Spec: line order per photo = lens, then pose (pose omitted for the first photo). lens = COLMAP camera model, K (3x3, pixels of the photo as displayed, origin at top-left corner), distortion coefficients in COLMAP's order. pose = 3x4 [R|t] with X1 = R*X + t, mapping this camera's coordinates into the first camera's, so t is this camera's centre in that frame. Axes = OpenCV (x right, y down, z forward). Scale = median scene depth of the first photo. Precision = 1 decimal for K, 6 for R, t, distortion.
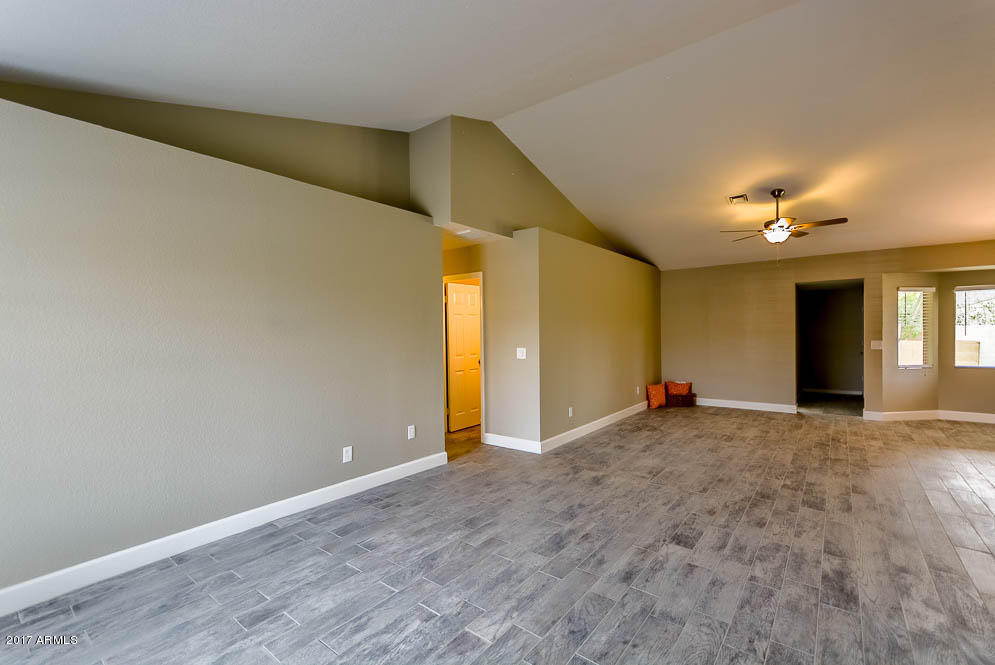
lens RADIAL K [[436.2, 0, 494.9], [0, 436.2, 336.7], [0, 0, 1]] dist [0.009189, -0.000306]
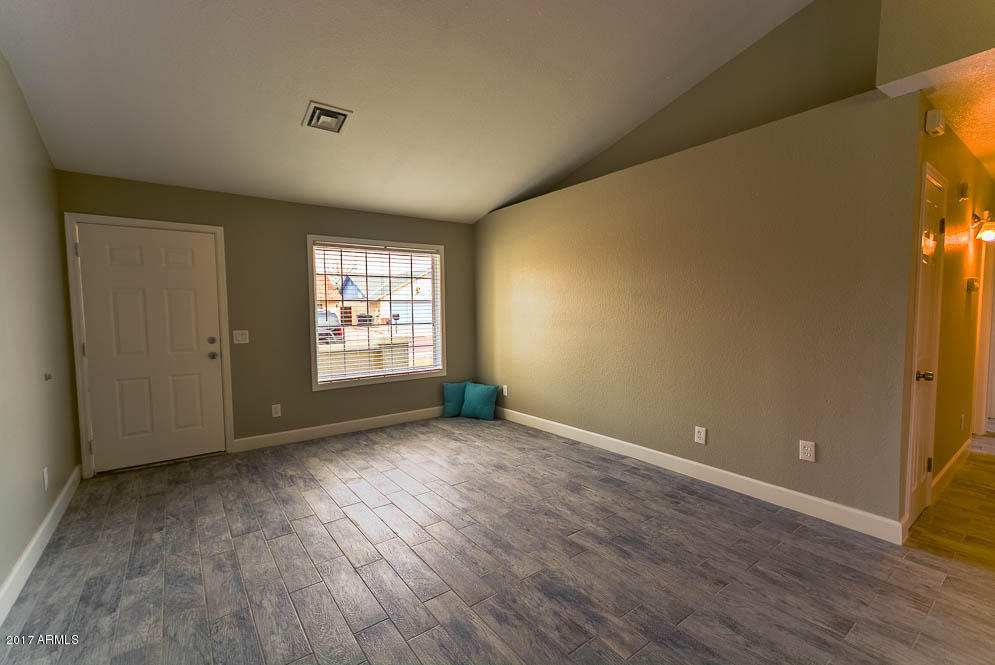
lens RADIAL K [[436.2, 0, 494.9], [0, 436.2, 336.7], [0, 0, 1]] dist [0.009189, -0.000306]
pose [[-0.259630, 0.075891, -0.962721, 0.550697], [0.007166, 0.997031, 0.076663, -0.008390], [0.965682, 0.013005, -0.259403, 0.704447]]
